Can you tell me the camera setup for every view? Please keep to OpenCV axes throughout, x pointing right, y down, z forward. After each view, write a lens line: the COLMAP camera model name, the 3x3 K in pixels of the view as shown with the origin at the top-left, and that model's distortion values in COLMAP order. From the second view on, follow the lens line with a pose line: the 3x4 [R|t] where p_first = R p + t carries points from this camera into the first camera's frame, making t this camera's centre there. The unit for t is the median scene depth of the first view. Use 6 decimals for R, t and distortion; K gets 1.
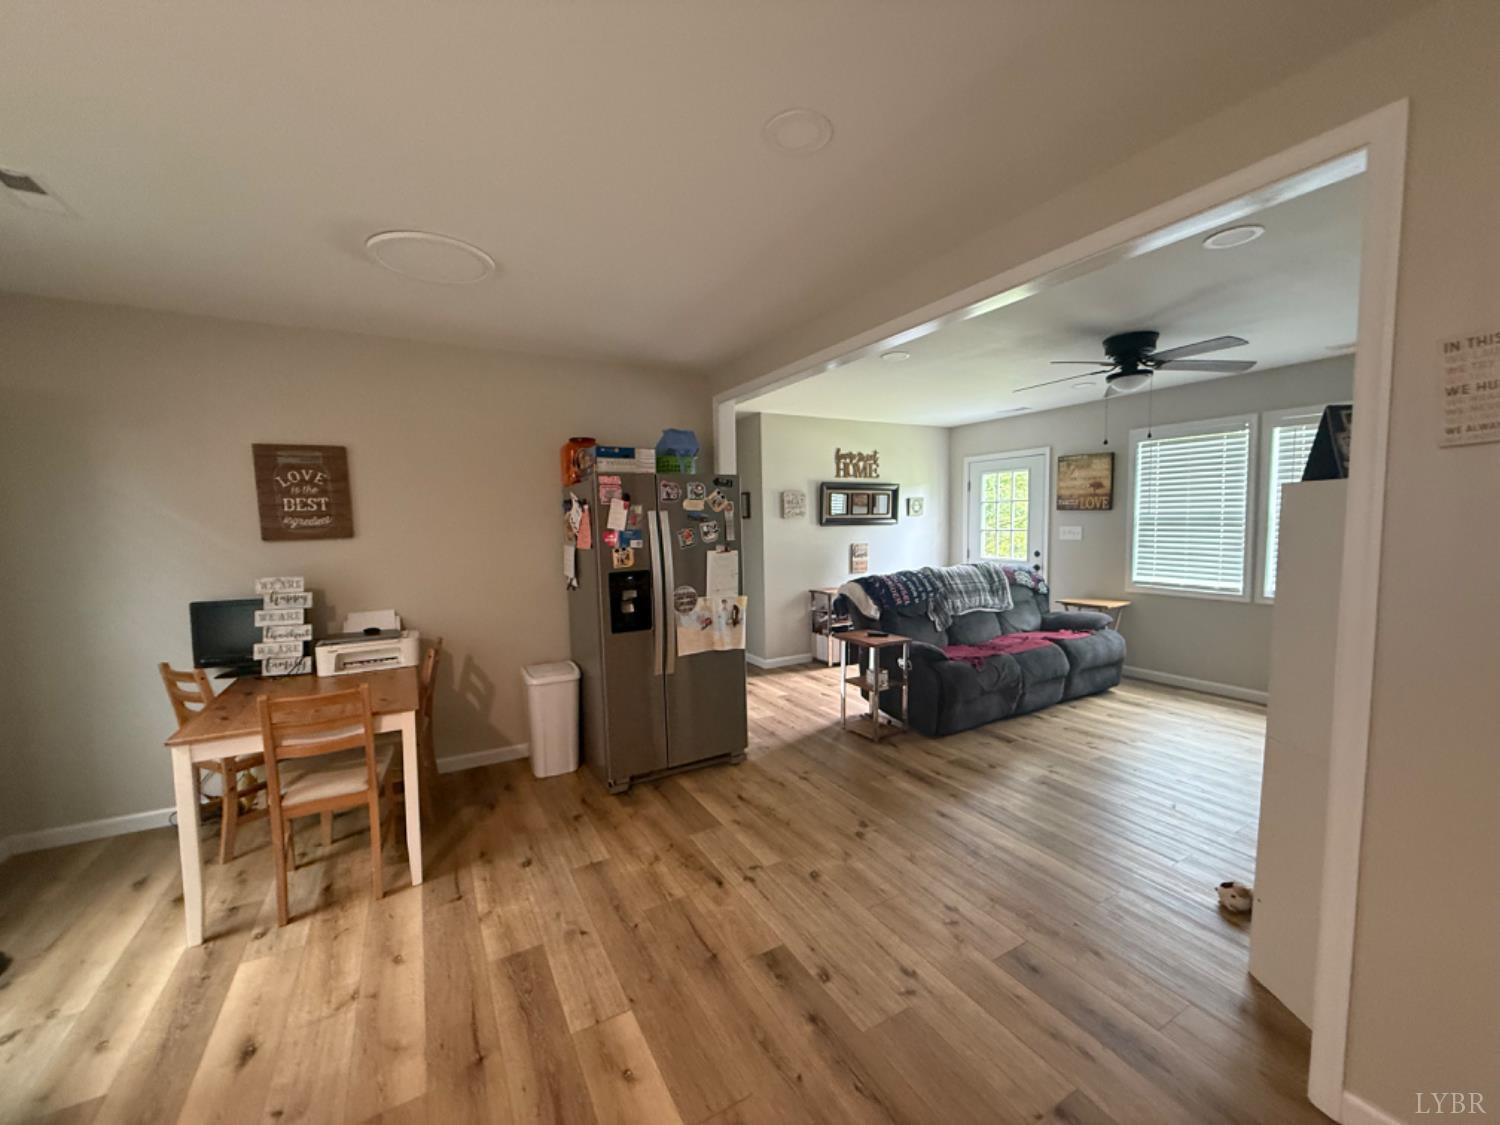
lens RADIAL K [[595.6, 0, 745.3], [0, 595.6, 568.5], [0, 0, 1]] dist [0.001860, 0.000071]
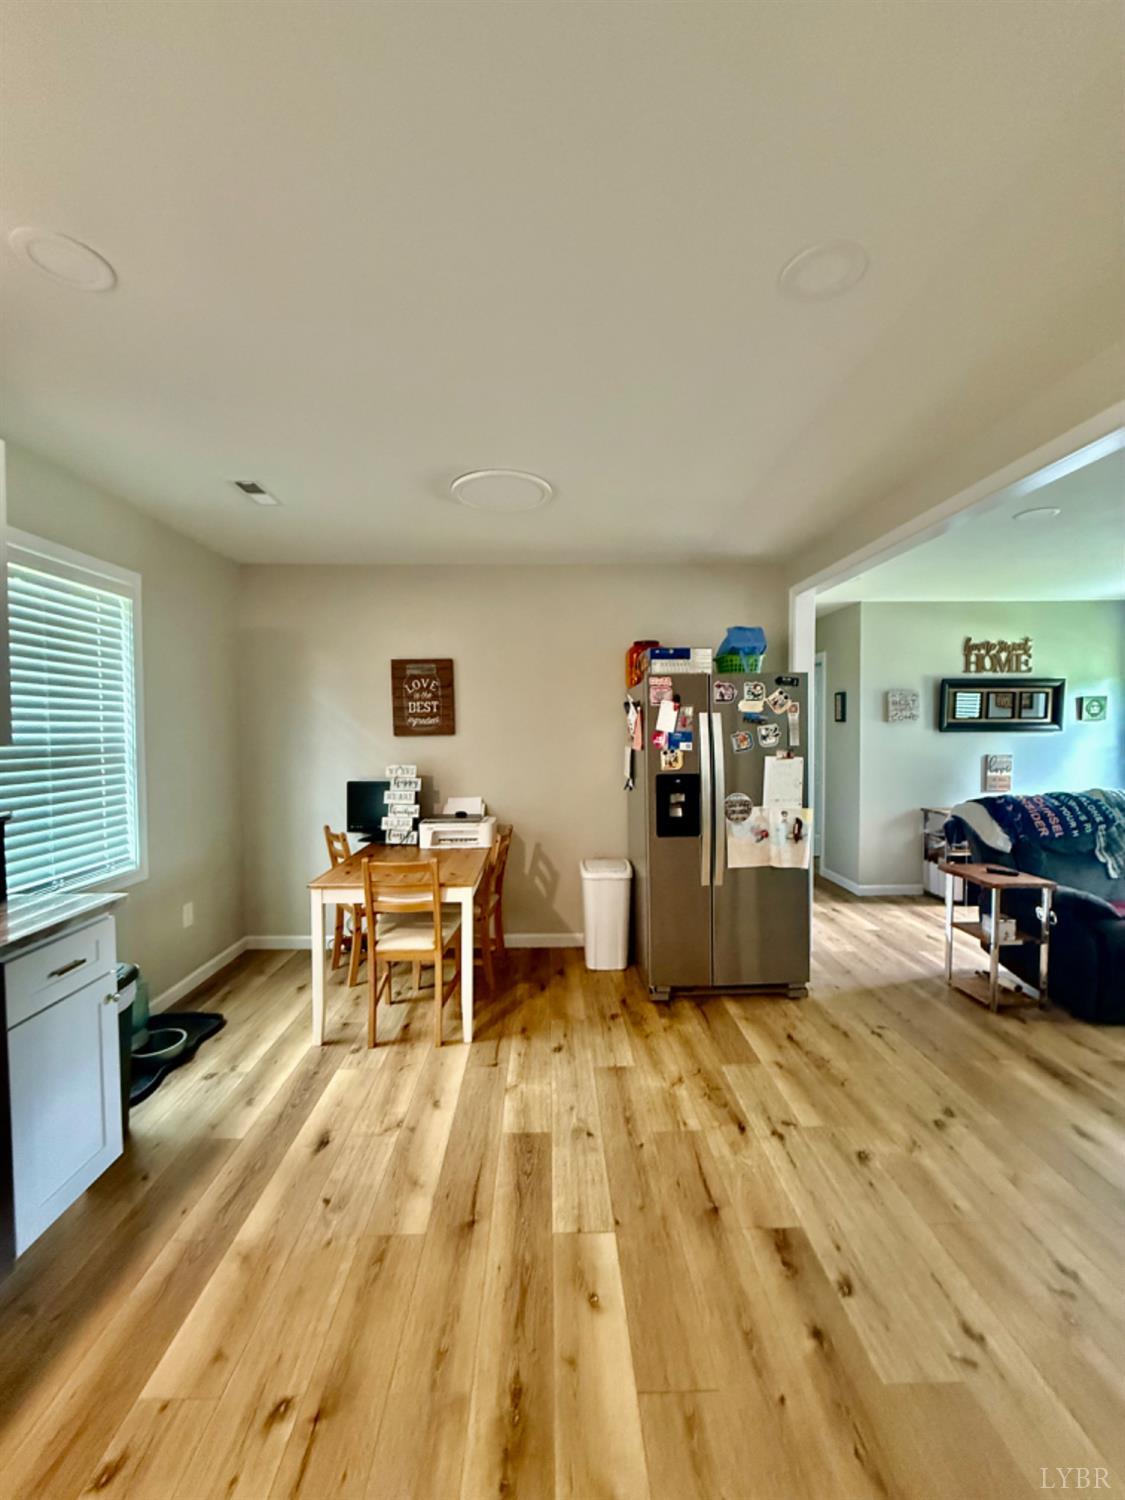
lens RADIAL K [[595.6, 0, 562.5], [0, 595.6, 750.0], [0, 0, 1]] dist [0.001860, 0.000071]
pose [[0.885693, 0.030495, -0.463270, 0.089359], [-0.047098, 0.998594, -0.024309, -0.002525], [0.461877, 0.043349, 0.885884, 0.047609]]
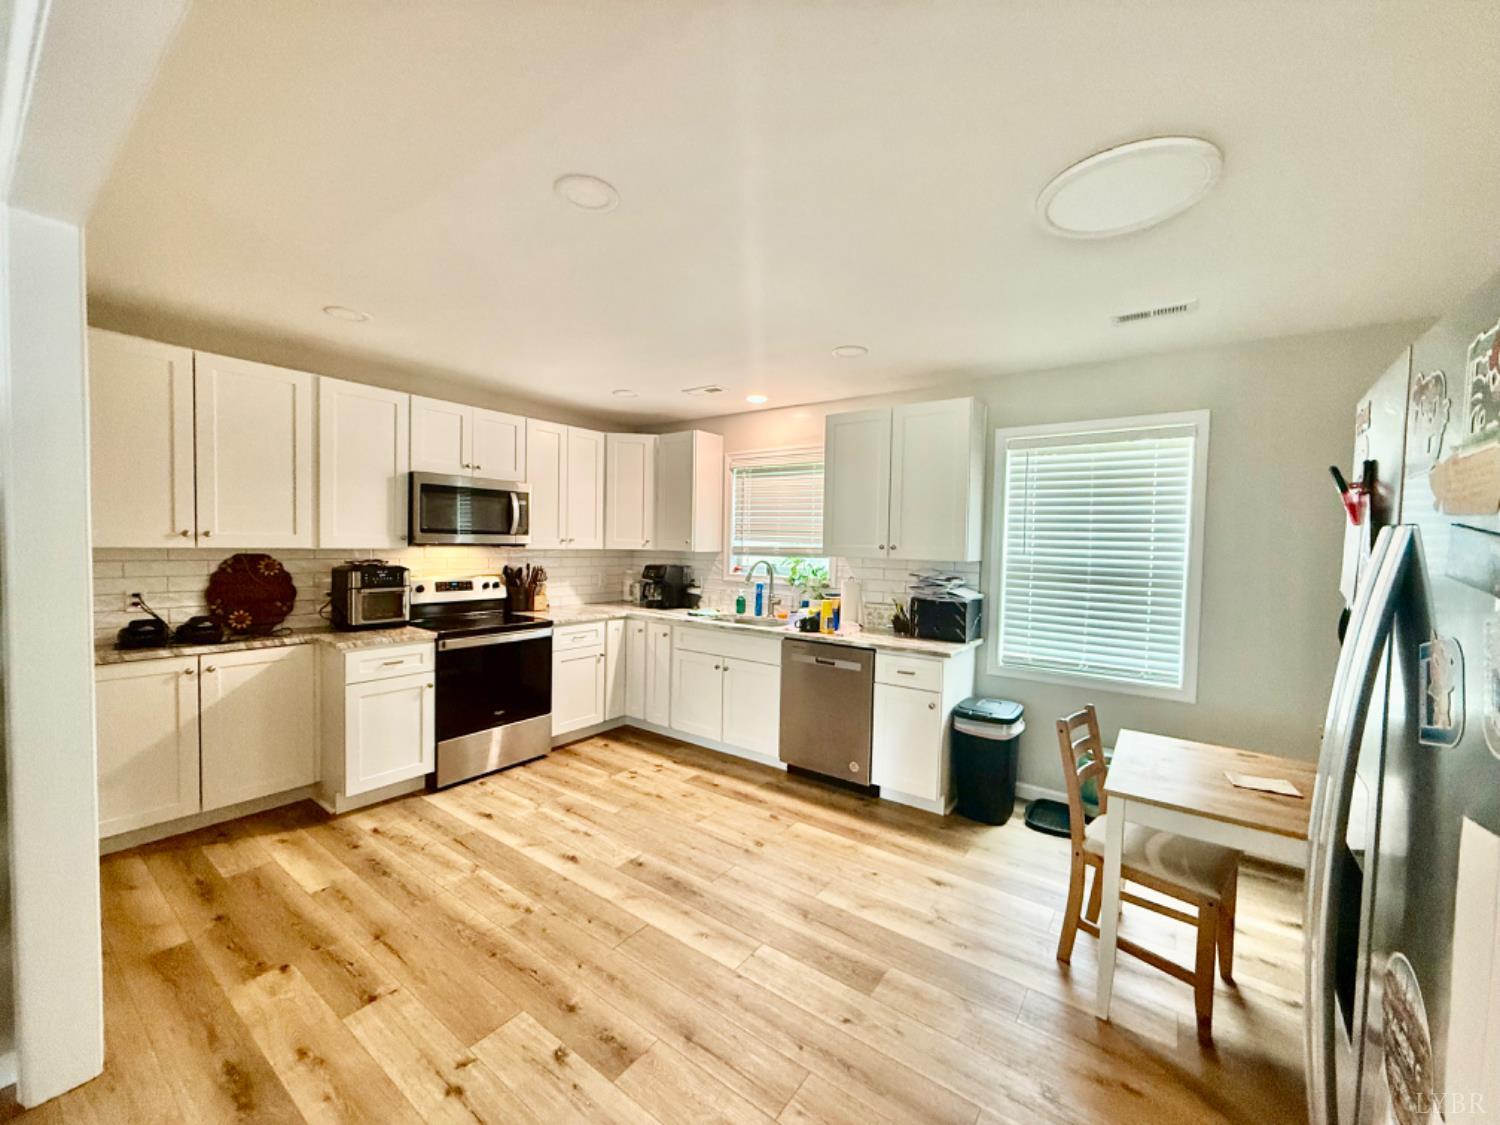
lens RADIAL K [[595.6, 0, 745.3], [0, 595.6, 568.5], [0, 0, 1]] dist [0.001860, 0.000071]
pose [[-0.908544, 0.015841, -0.417489, 0.149751], [-0.040840, 0.991128, 0.126484, -0.103539], [0.415789, 0.131966, -0.899836, 1.128956]]
